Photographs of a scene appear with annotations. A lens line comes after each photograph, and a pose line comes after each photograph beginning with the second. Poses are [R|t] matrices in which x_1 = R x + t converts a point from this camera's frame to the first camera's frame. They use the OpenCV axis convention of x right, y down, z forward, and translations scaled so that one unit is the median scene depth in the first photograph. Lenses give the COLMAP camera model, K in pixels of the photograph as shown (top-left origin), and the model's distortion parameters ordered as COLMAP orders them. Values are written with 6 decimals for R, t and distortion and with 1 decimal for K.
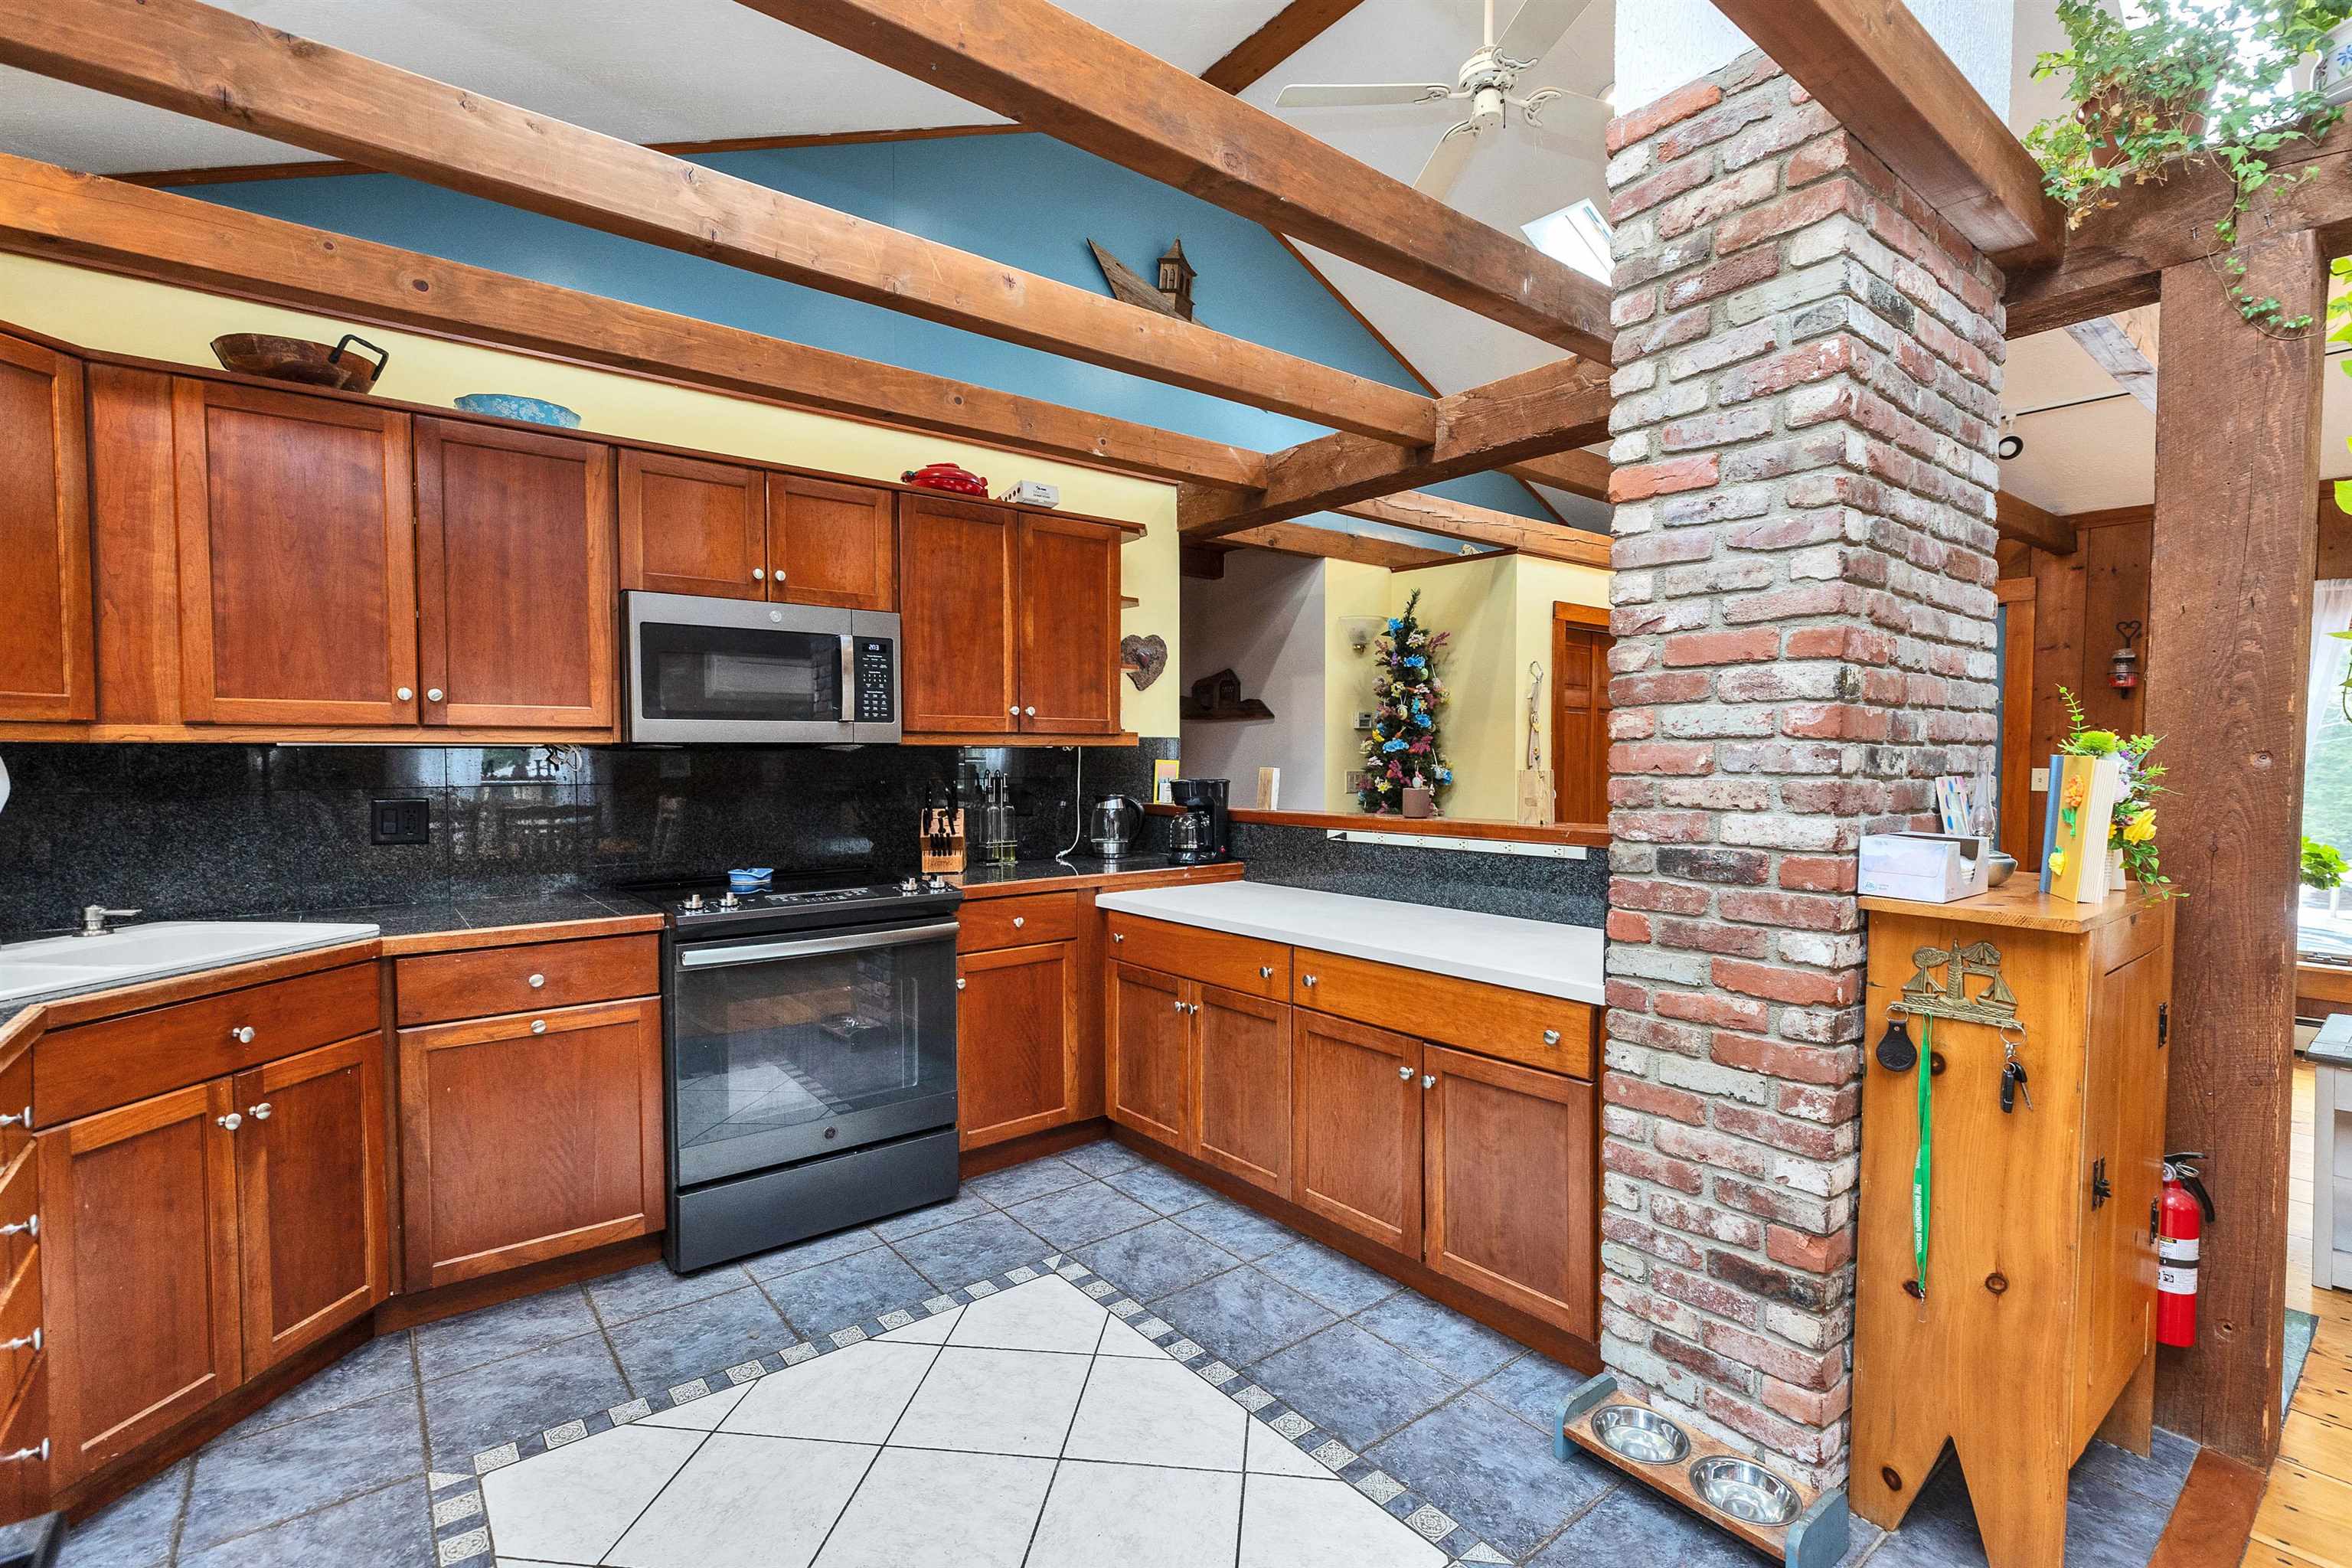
lens RADIAL K [[1053.1, 0, 1179.5], [0, 1053.1, 789.4], [0, 0, 1]] dist [0.000531, -0.000503]
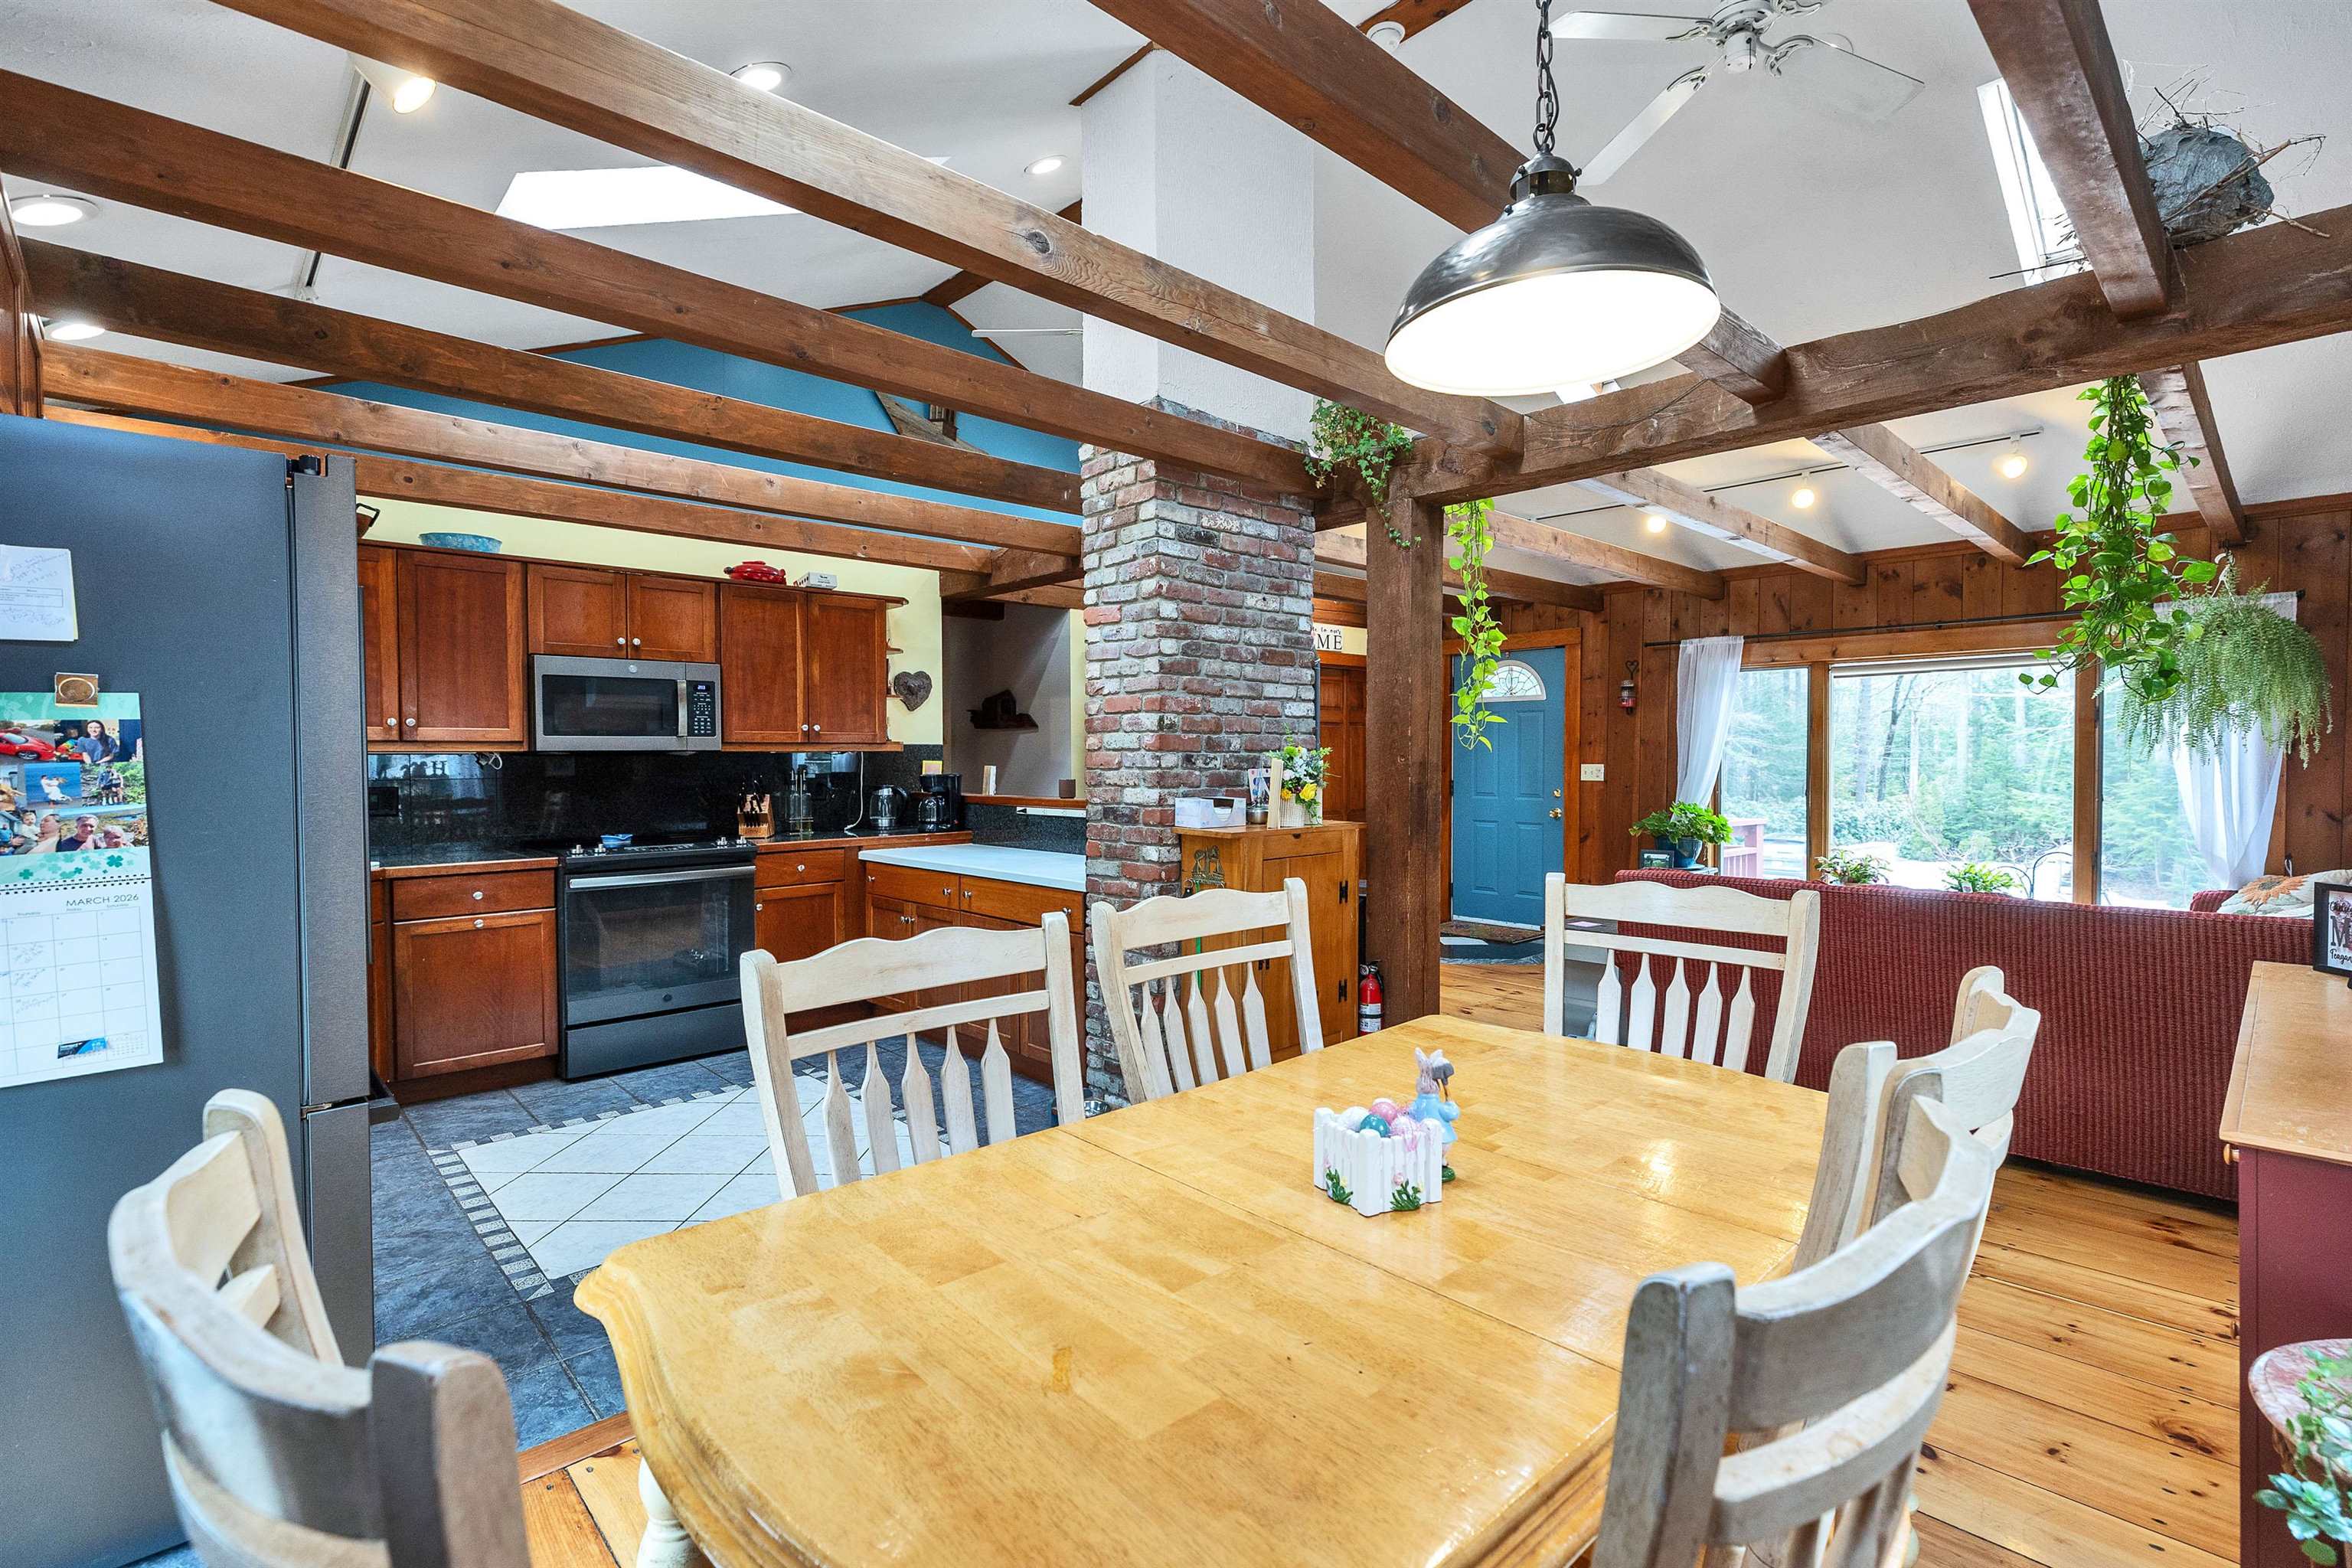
lens RADIAL K [[1053.1, 0, 1176.6], [0, 1053.1, 773.9], [0, 0, 1]] dist [0.000531, -0.000503]
pose [[0.996219, -0.004182, 0.086777, 0.329296], [0.005372, 0.999895, -0.013483, 0.017652], [-0.086712, 0.013898, 0.996136, -0.722324]]
